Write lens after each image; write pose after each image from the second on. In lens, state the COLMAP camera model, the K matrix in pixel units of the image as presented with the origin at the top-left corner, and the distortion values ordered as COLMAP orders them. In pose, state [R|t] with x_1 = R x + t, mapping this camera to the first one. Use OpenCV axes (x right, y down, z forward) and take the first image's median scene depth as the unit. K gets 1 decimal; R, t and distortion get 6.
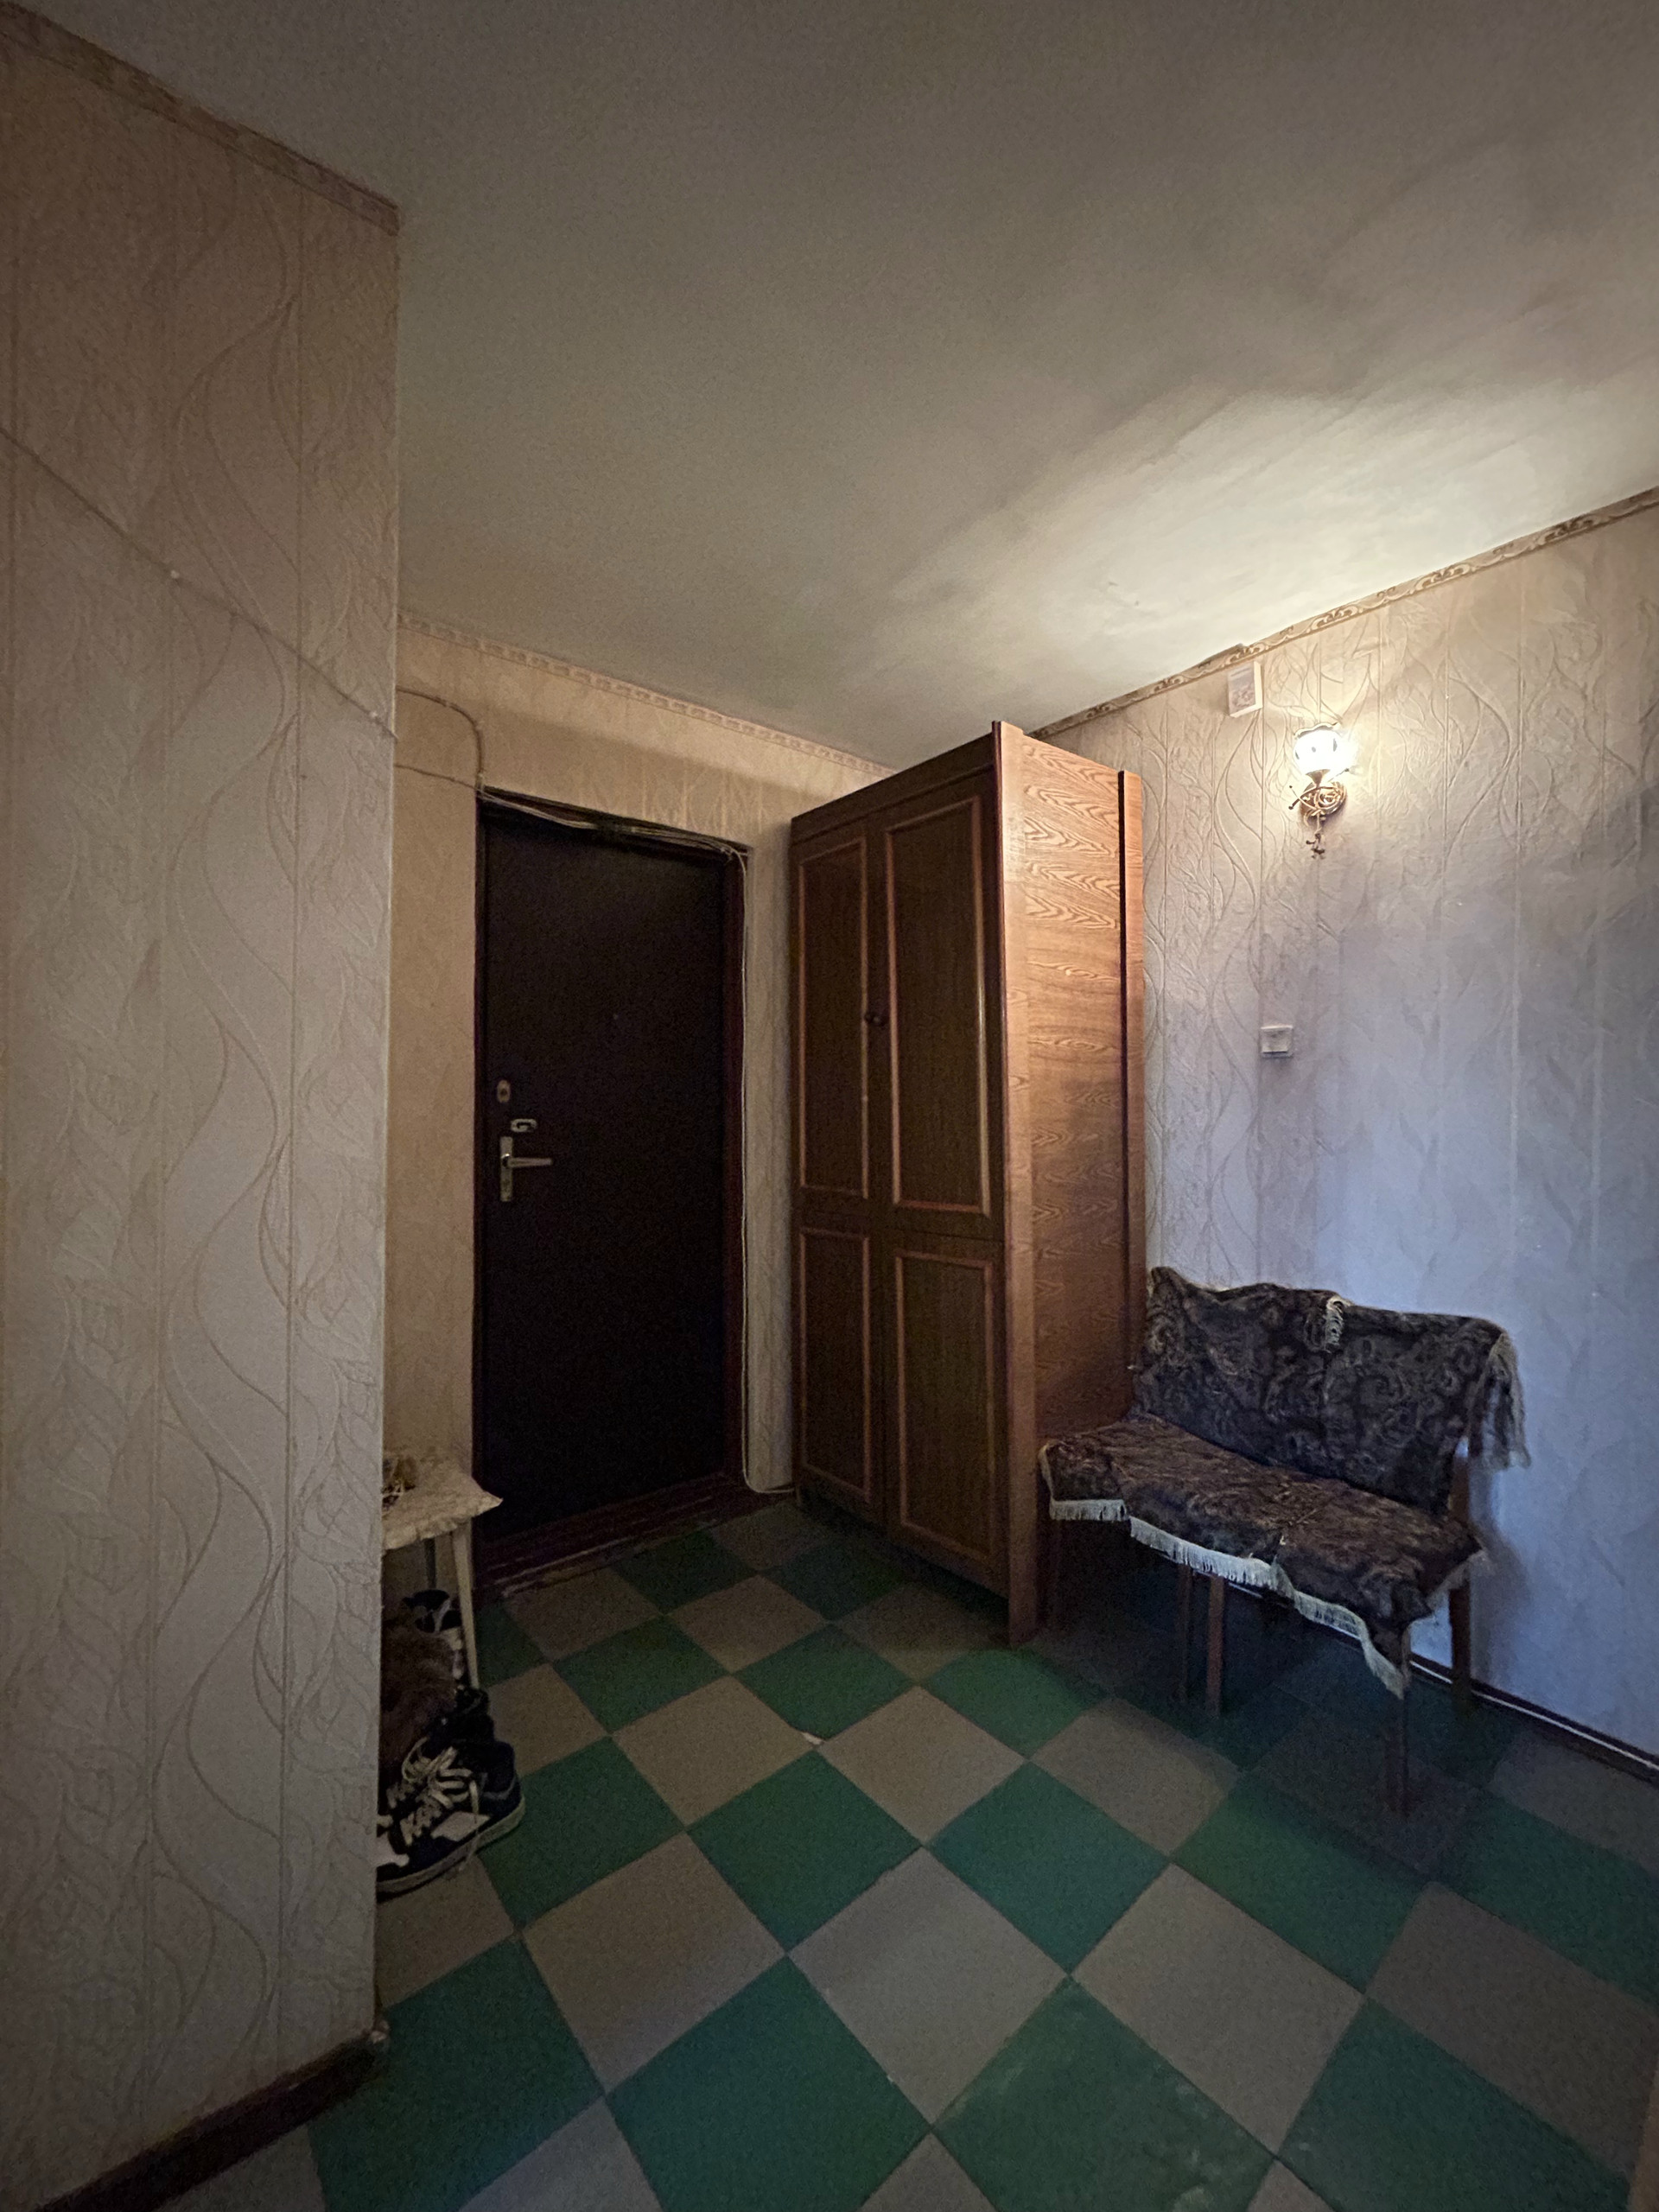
lens RADIAL K [[894.4, 0, 824.8], [0, 894.4, 1105.7], [0, 0, 1]] dist [0.007780, 0.000593]
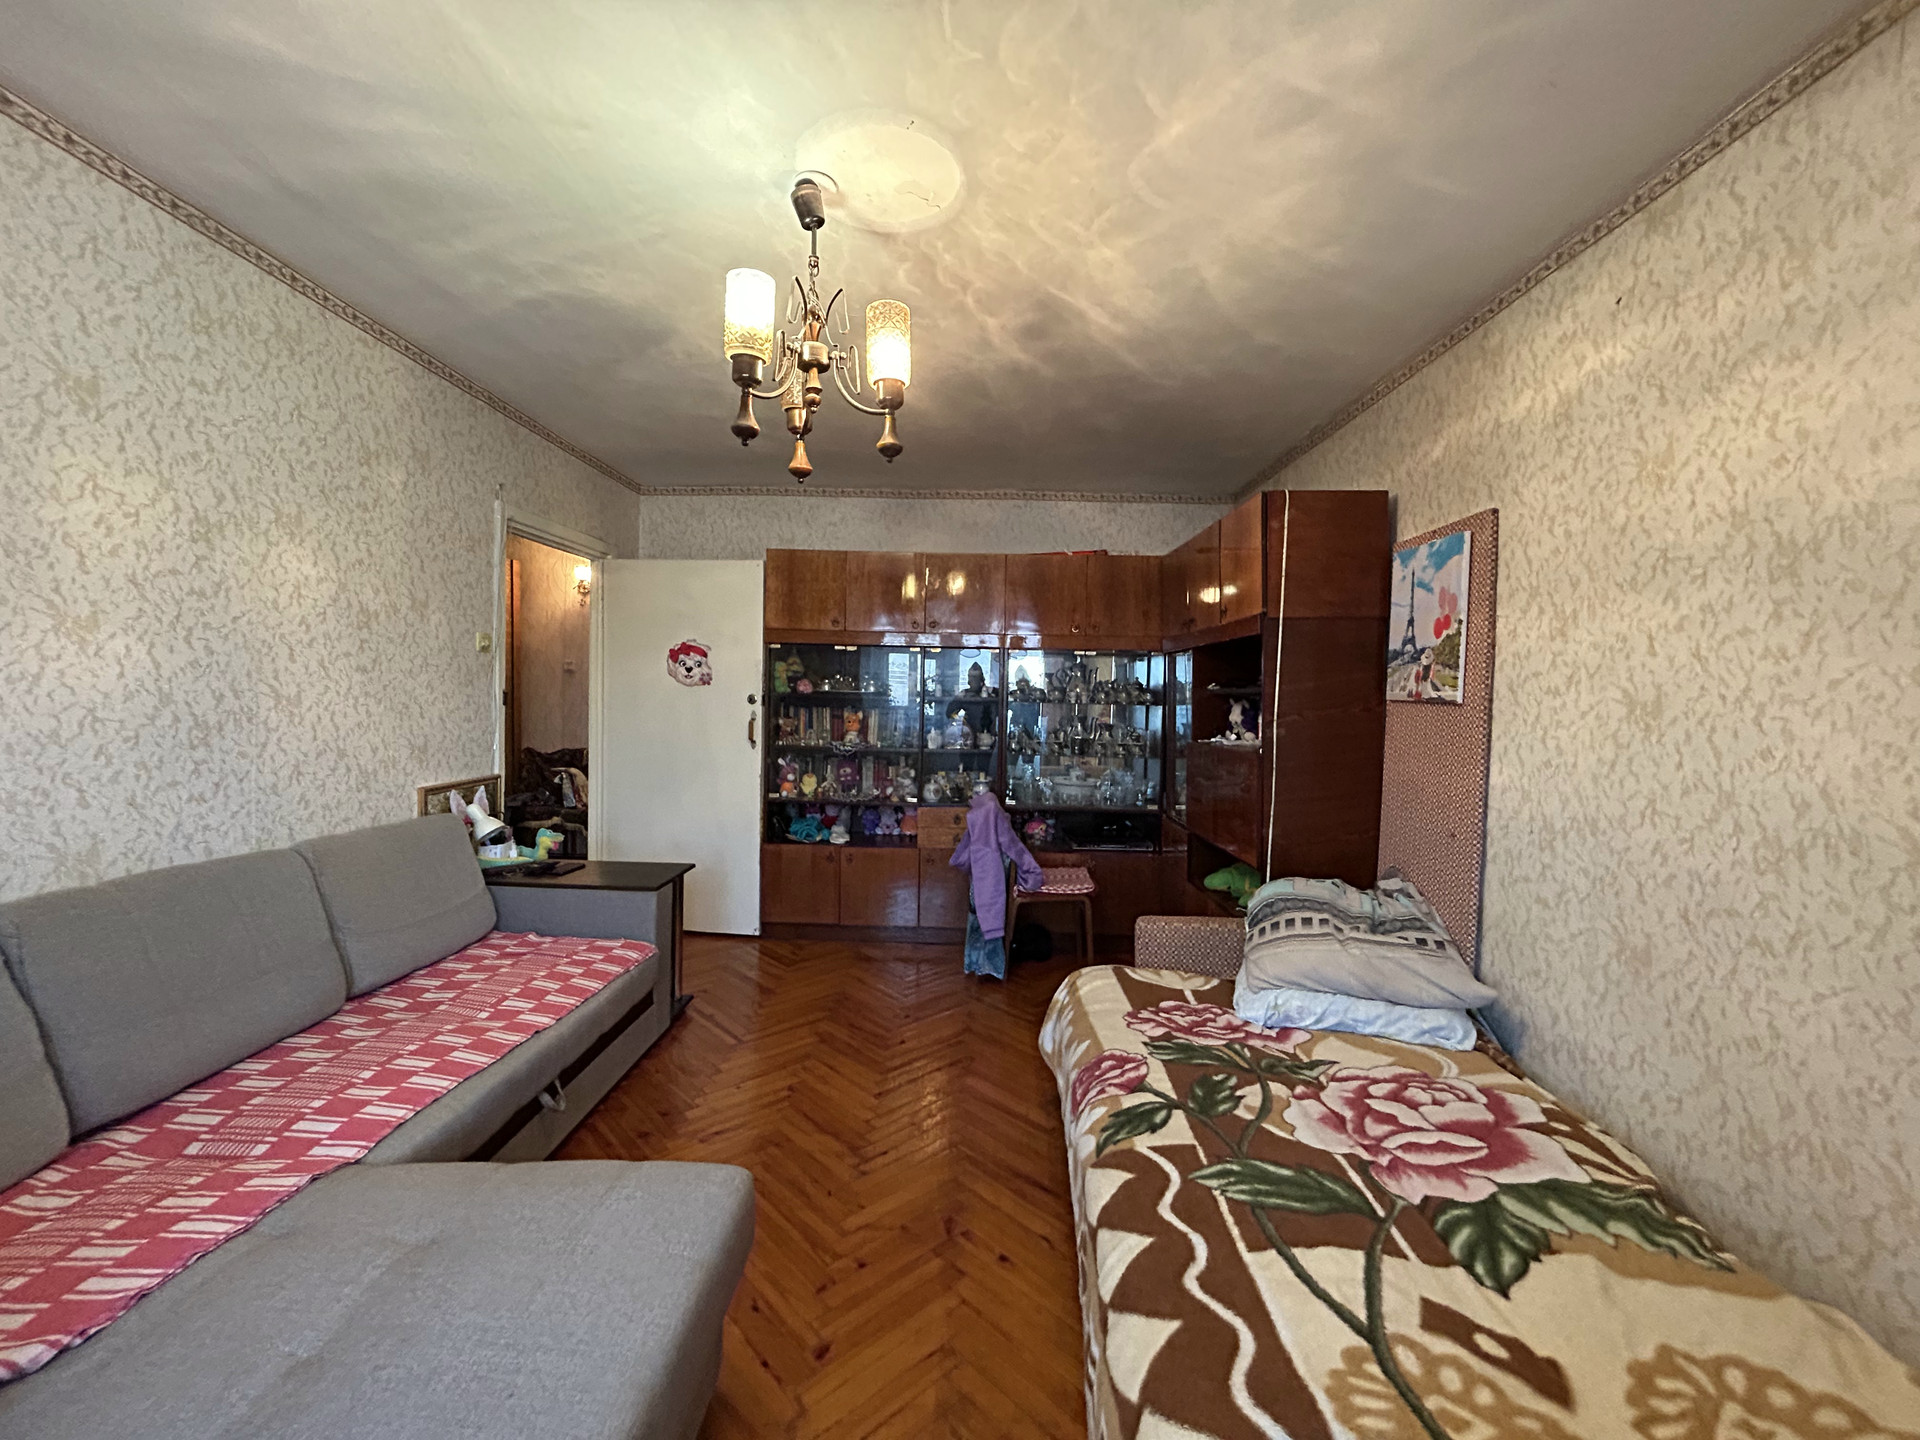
lens RADIAL K [[776.3, 0, 957.6], [0, 776.3, 711.6], [0, 0, 1]] dist [0.007780, 0.000593]
pose [[0.659644, -0.006793, 0.751547, -0.535308], [-0.020970, 0.999403, 0.027439, -0.016116], [-0.751285, -0.033860, 0.659109, -1.528275]]
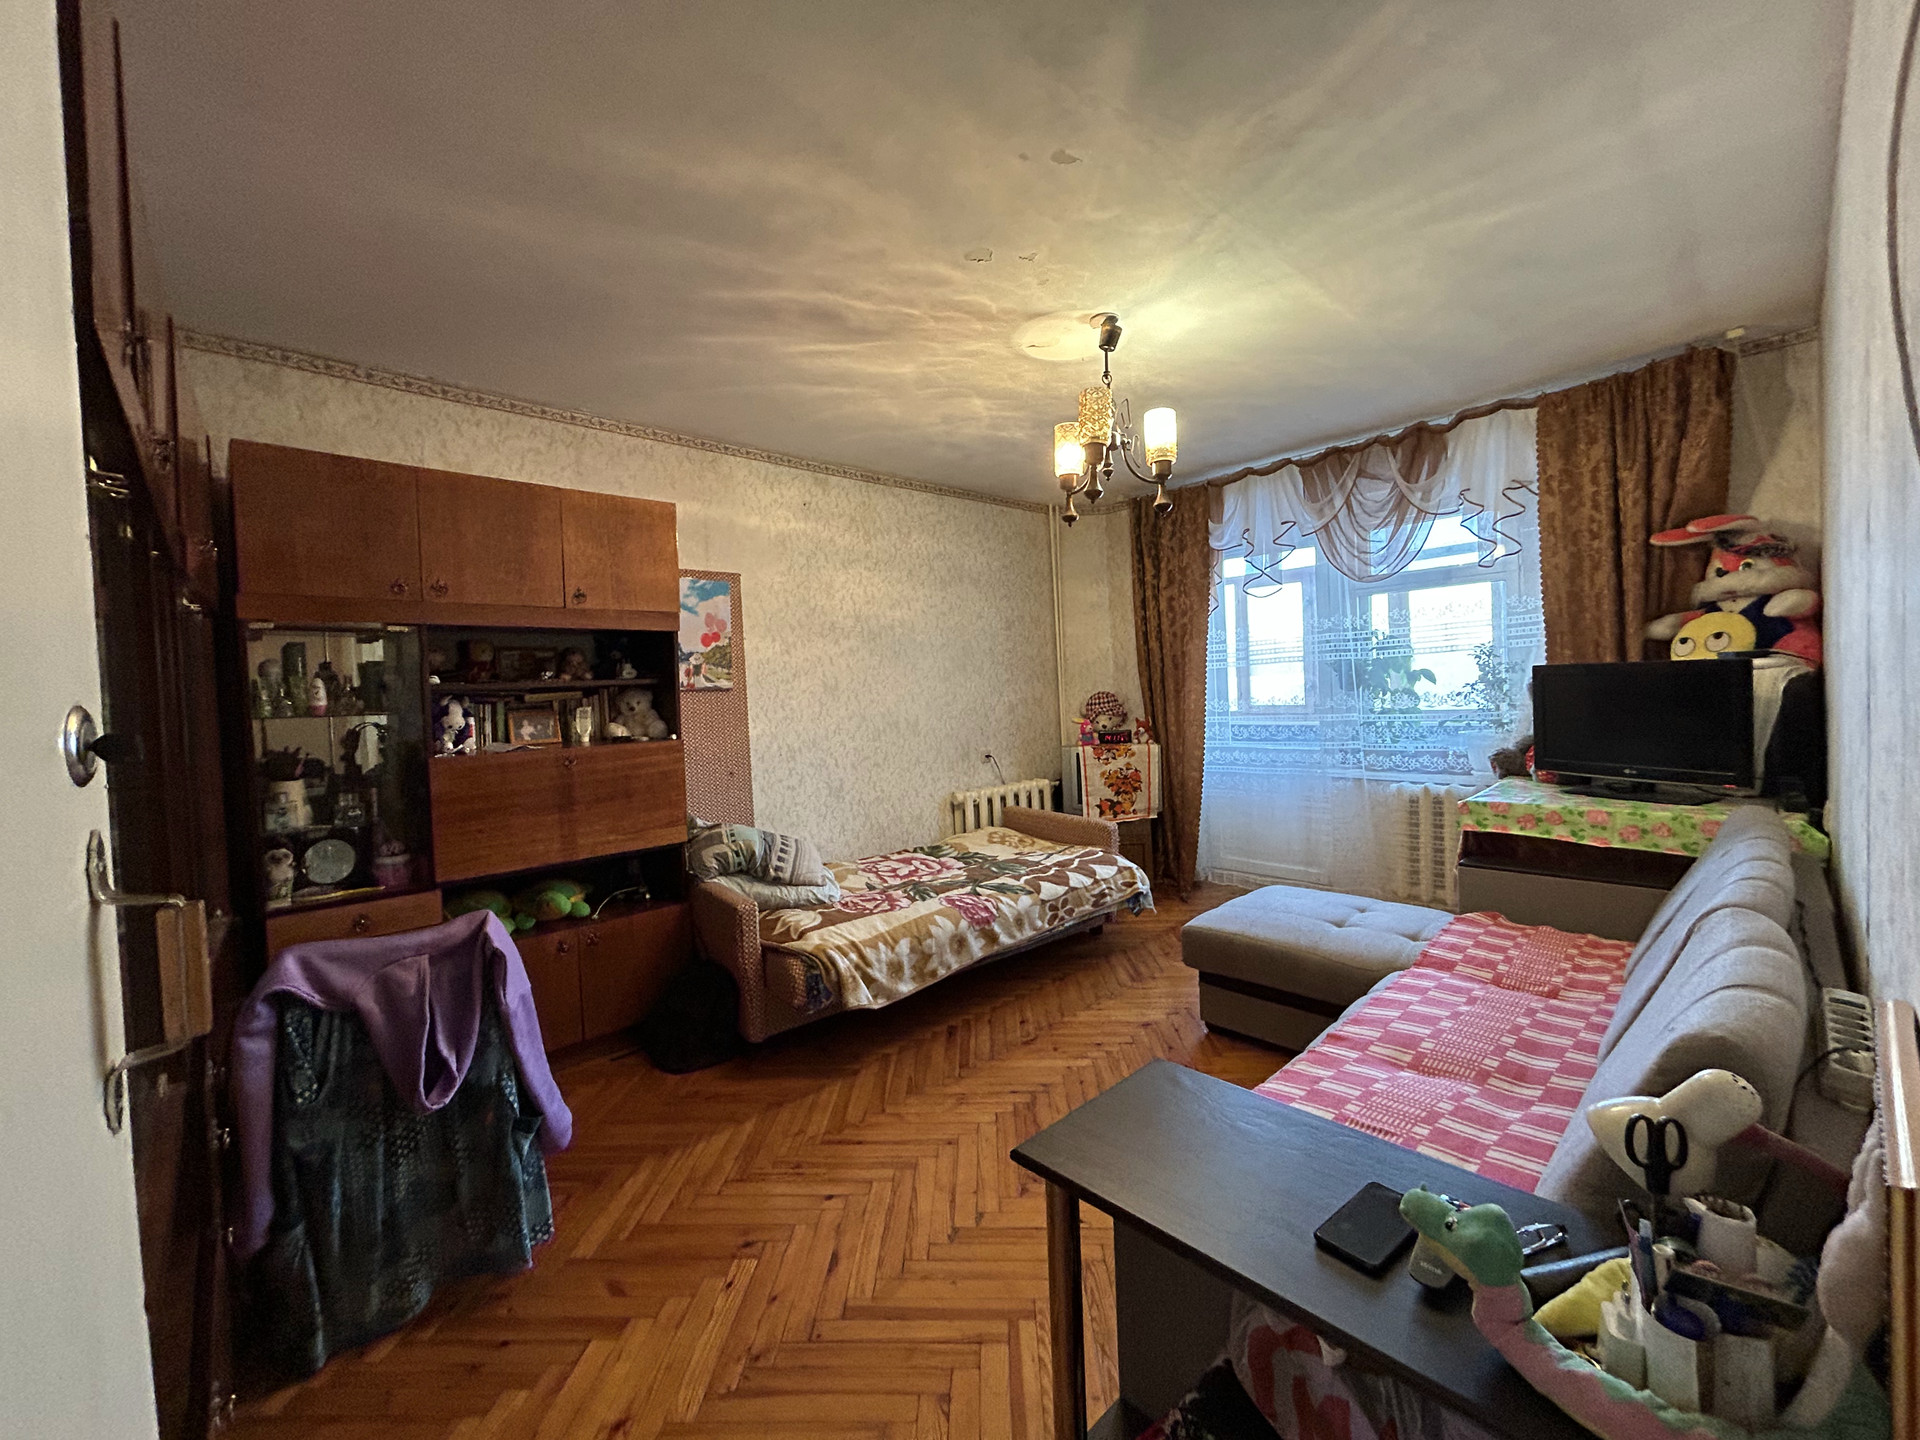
lens RADIAL K [[776.3, 0, 957.5], [0, 776.3, 715.5], [0, 0, 1]] dist [0.007780, 0.000593]
pose [[-0.998084, 0.032857, -0.052427, 1.284003], [0.031237, 0.999018, 0.031423, 0.030650], [0.053408, 0.029725, -0.998130, 2.547433]]
